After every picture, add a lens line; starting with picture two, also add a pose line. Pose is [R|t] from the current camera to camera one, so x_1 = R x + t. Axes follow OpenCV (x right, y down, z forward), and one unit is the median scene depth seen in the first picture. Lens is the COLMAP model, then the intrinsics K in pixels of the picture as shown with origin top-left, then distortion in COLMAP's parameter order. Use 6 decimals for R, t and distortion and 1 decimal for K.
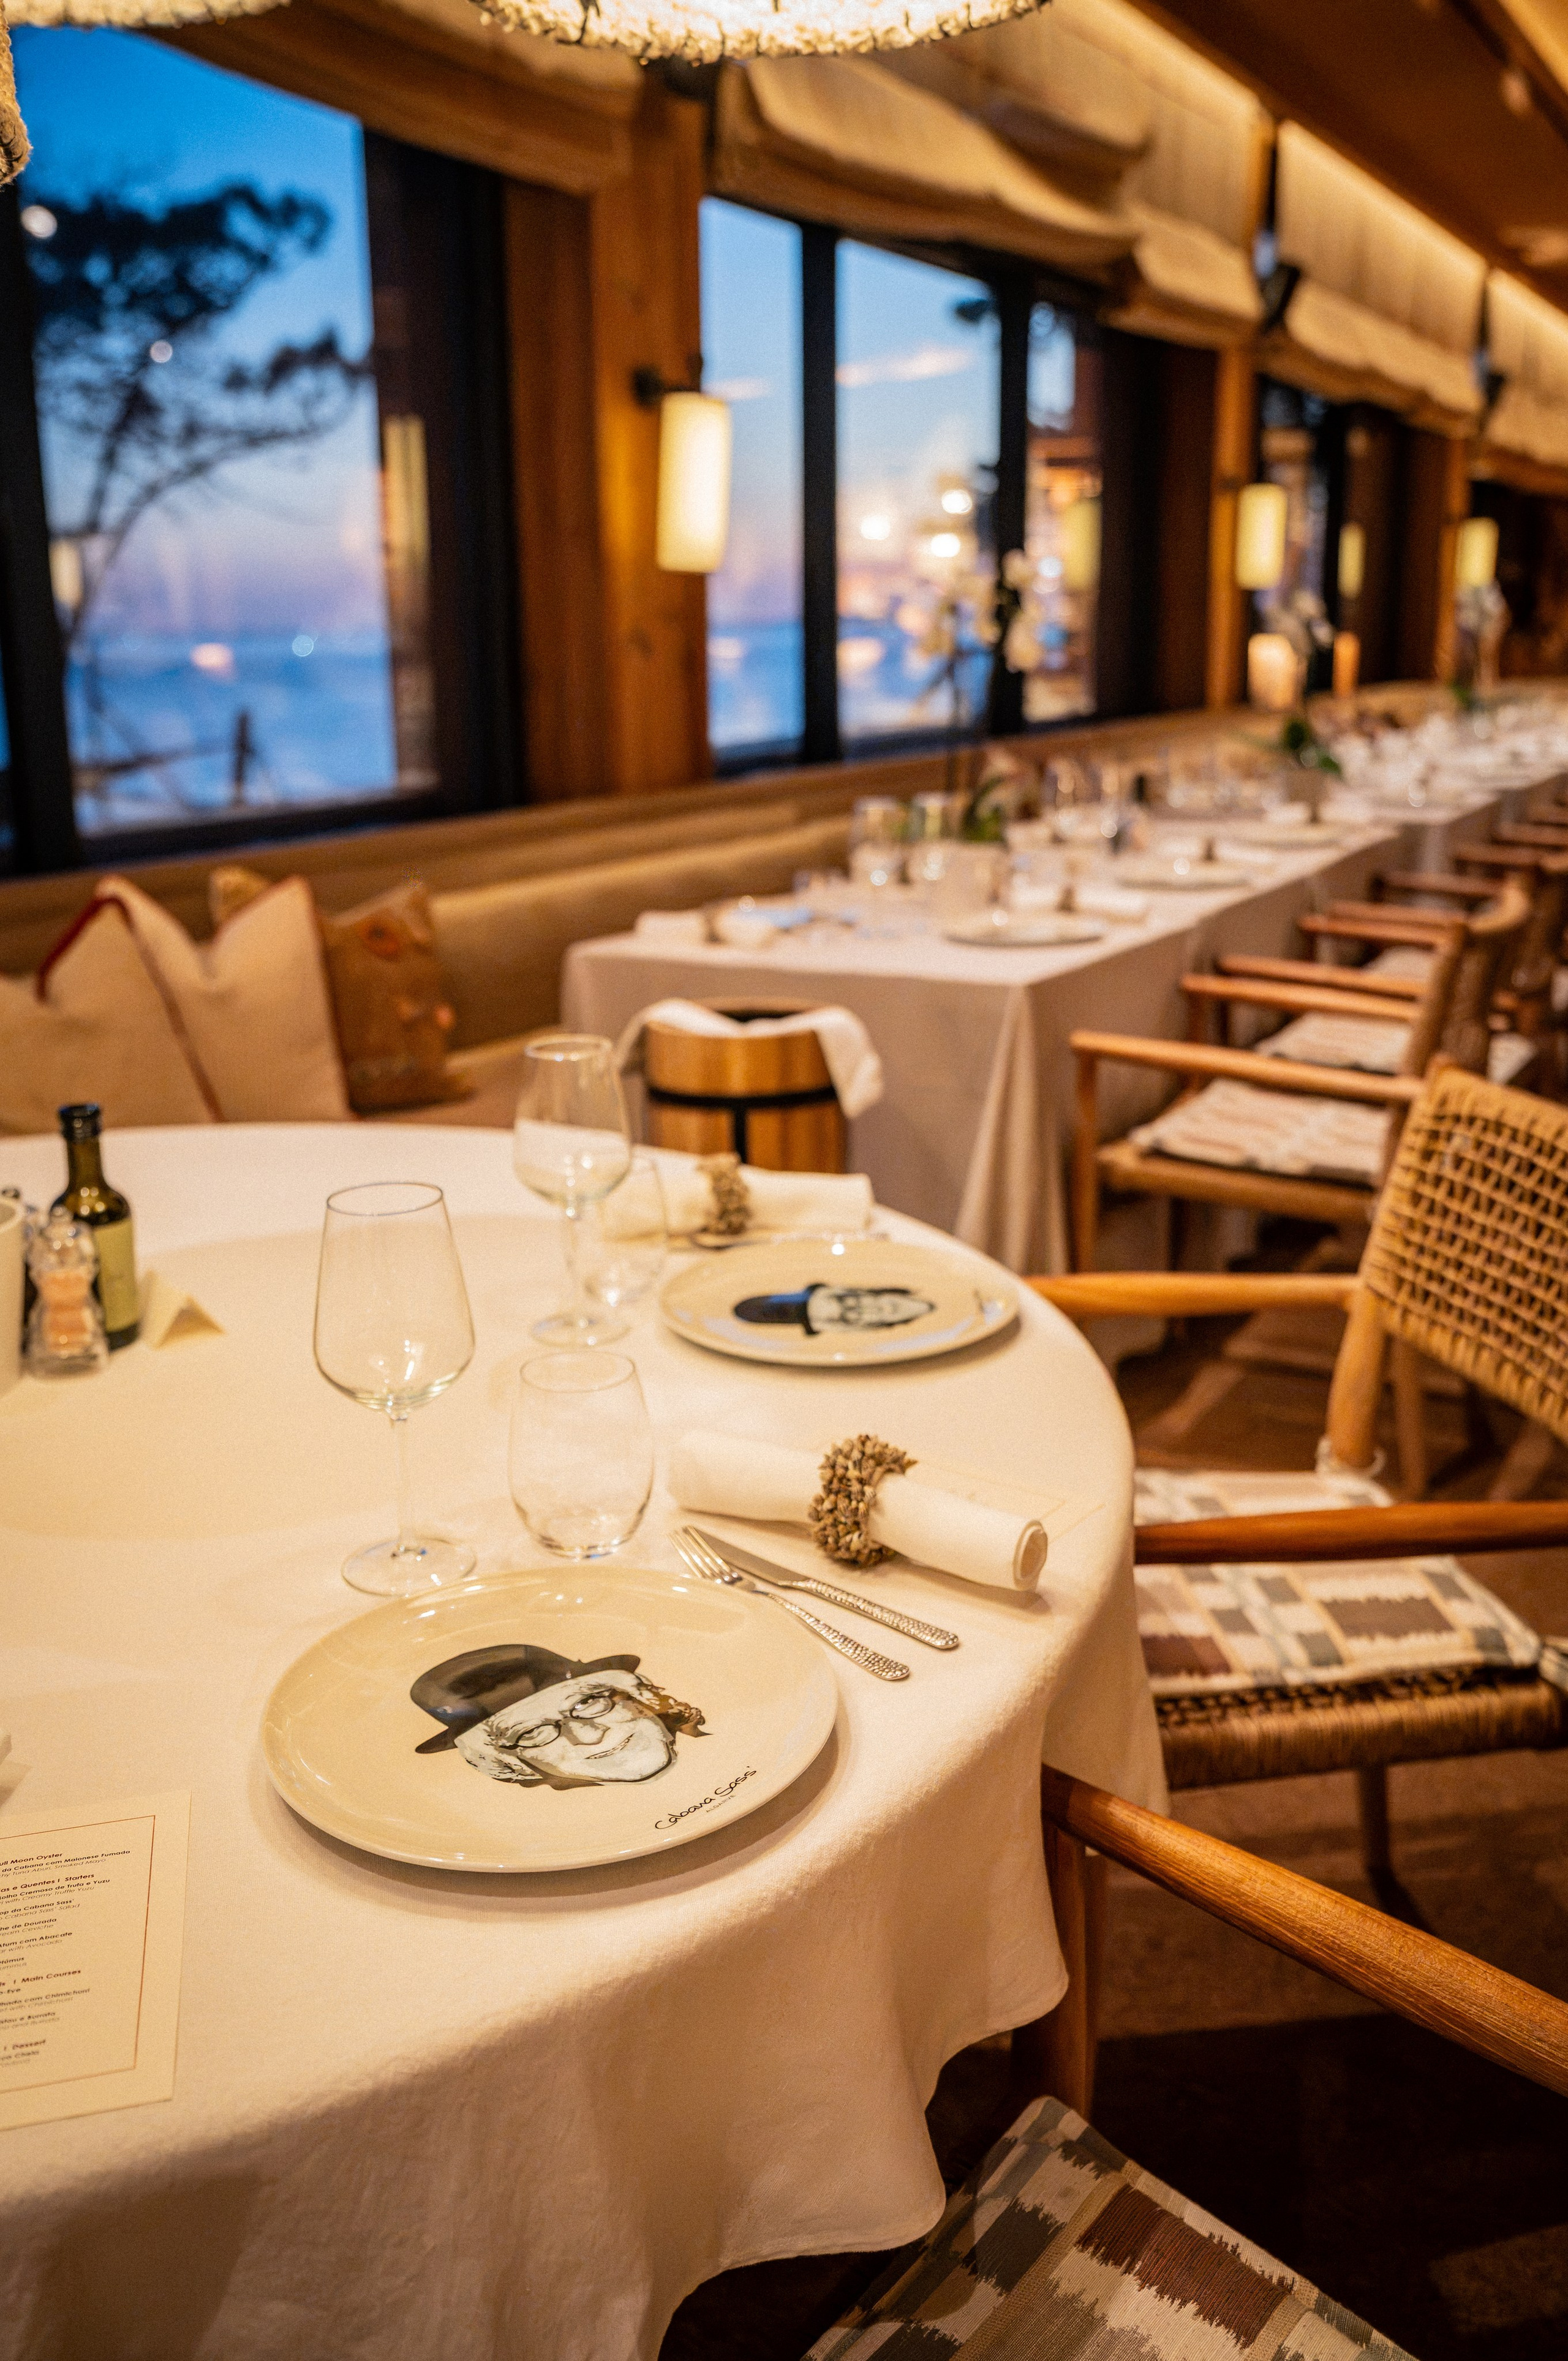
lens RADIAL K [[1974.3, 0, 783.6], [0, 1974.3, 1106.5], [0, 0, 1]] dist [-0.003133, 0.000773]
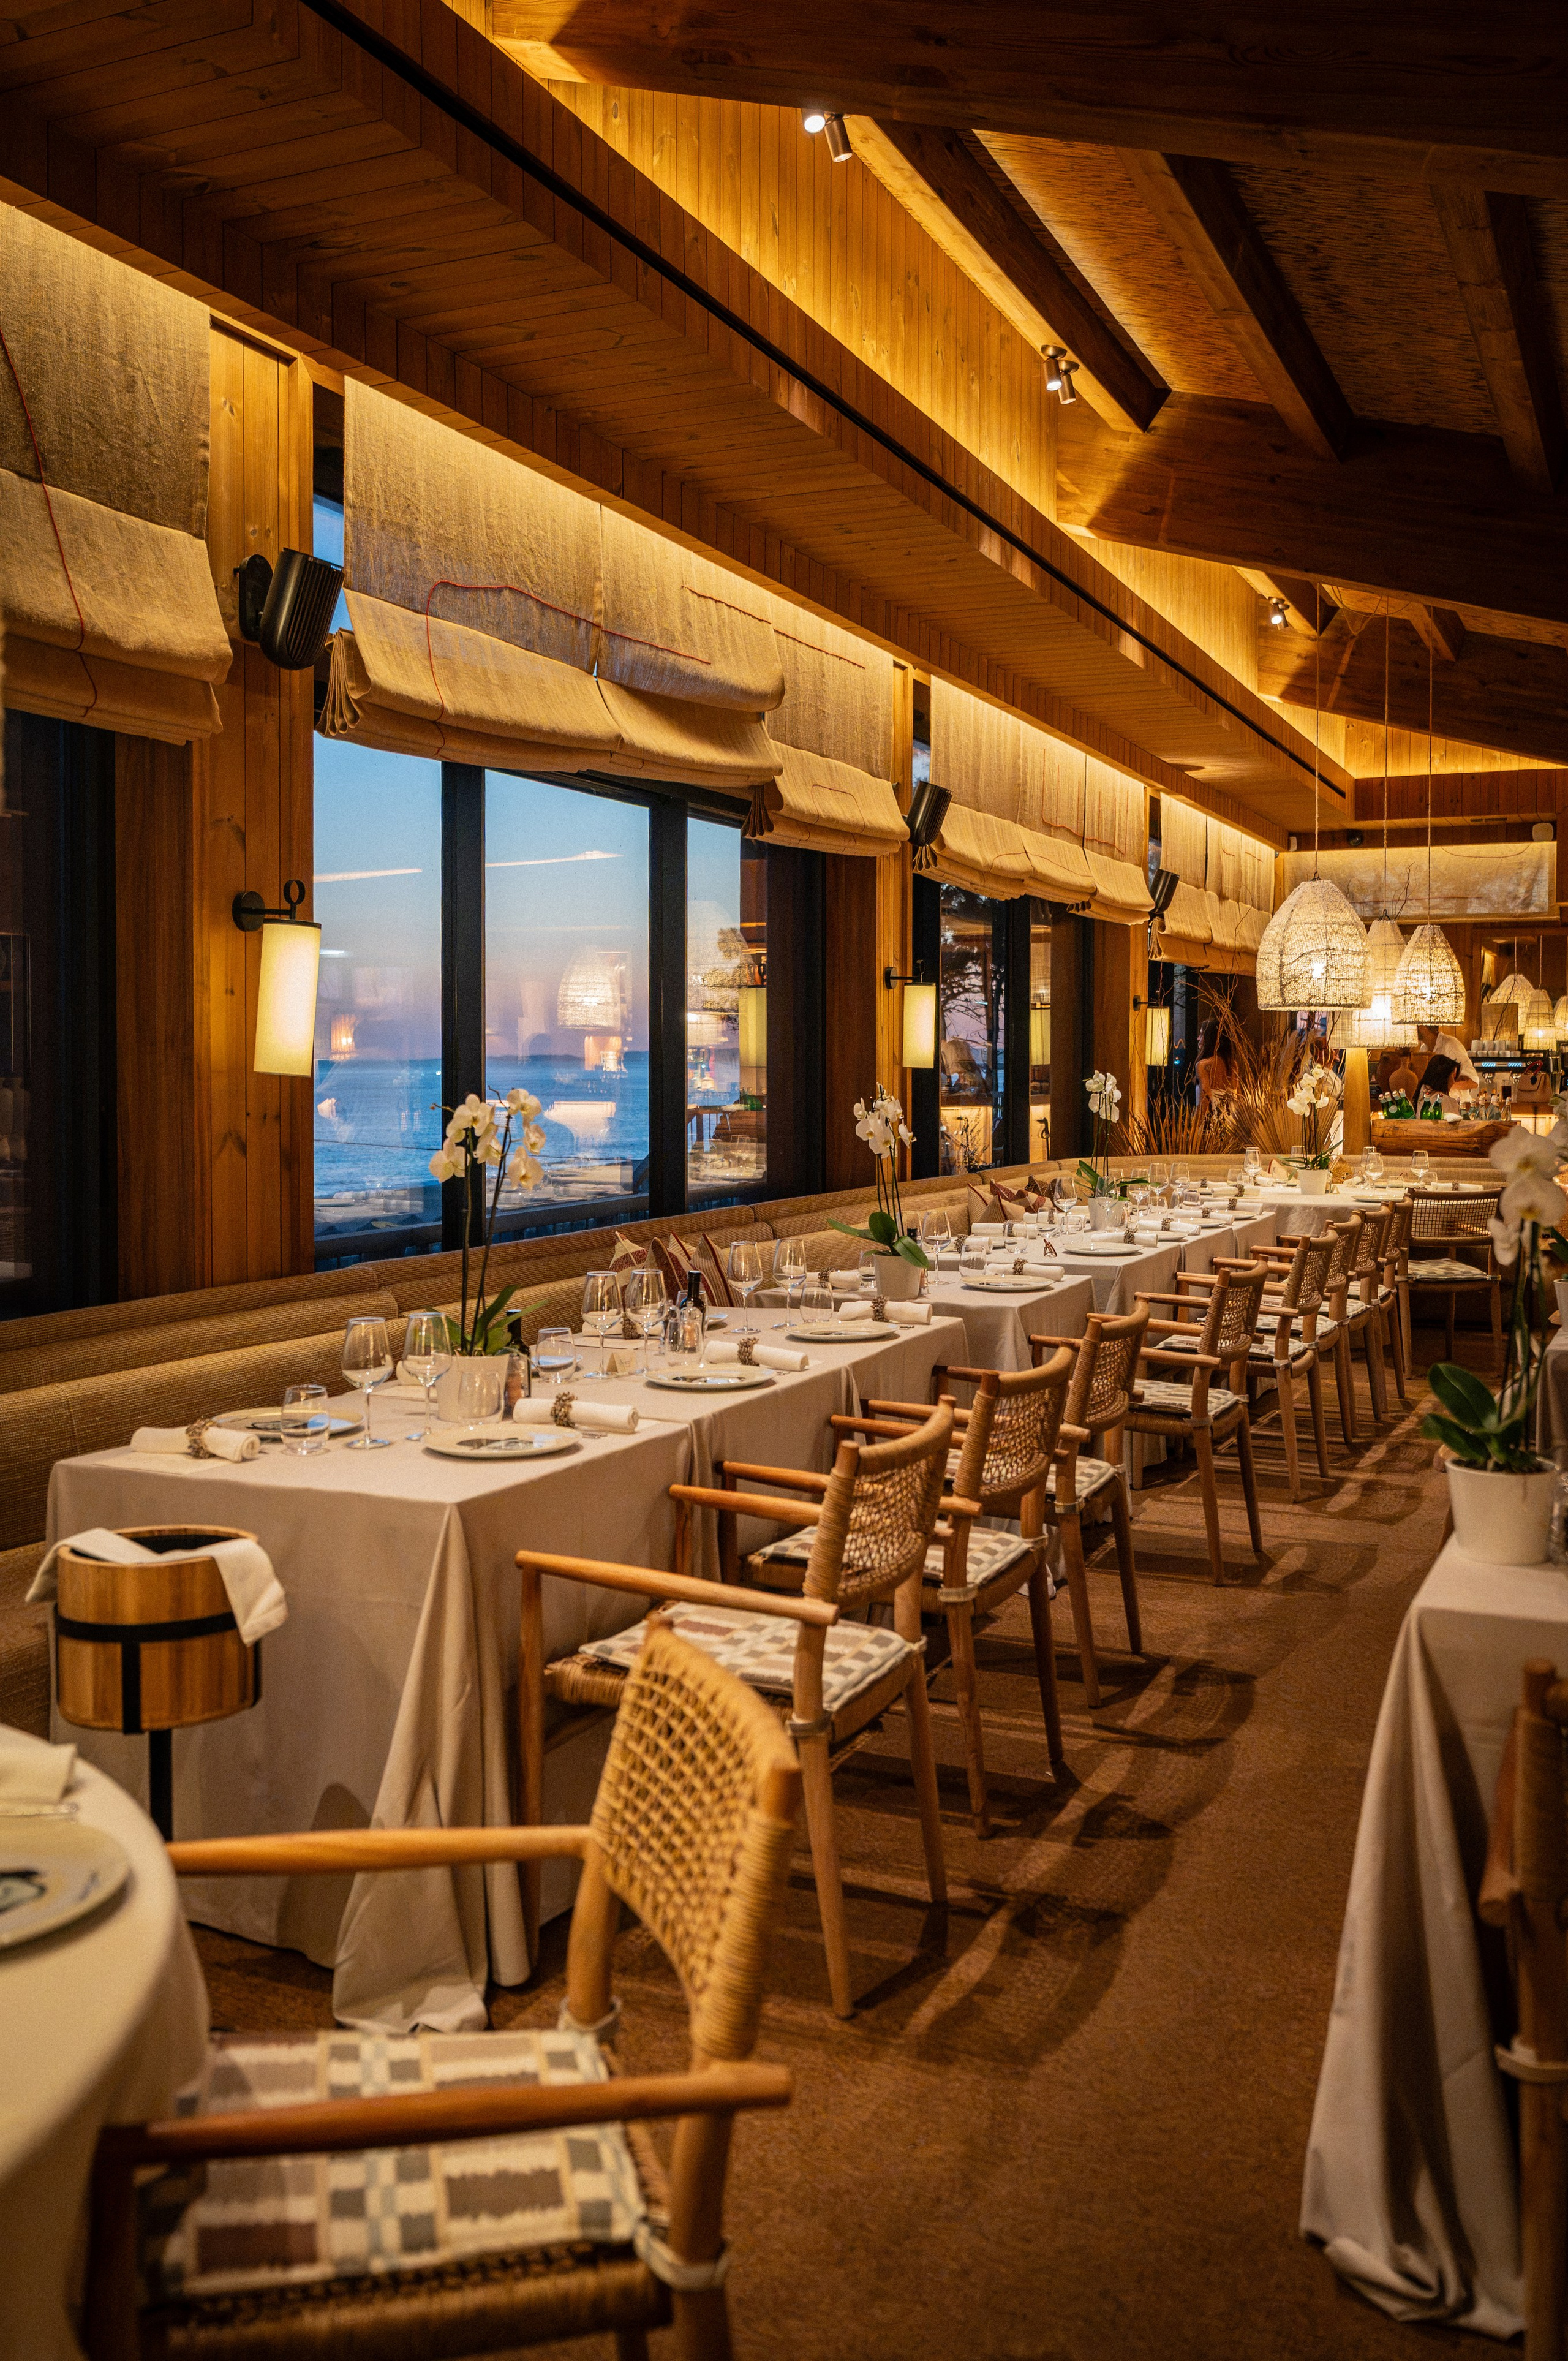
lens RADIAL K [[1974.3, 0, 783.6], [0, 1974.3, 1106.5], [0, 0, 1]] dist [-0.003133, 0.000773]
pose [[0.995081, 0.014969, 0.097930, 0.163066], [0.006560, 0.976394, -0.215899, -0.035389], [-0.098850, 0.215479, 0.971492, -0.069307]]
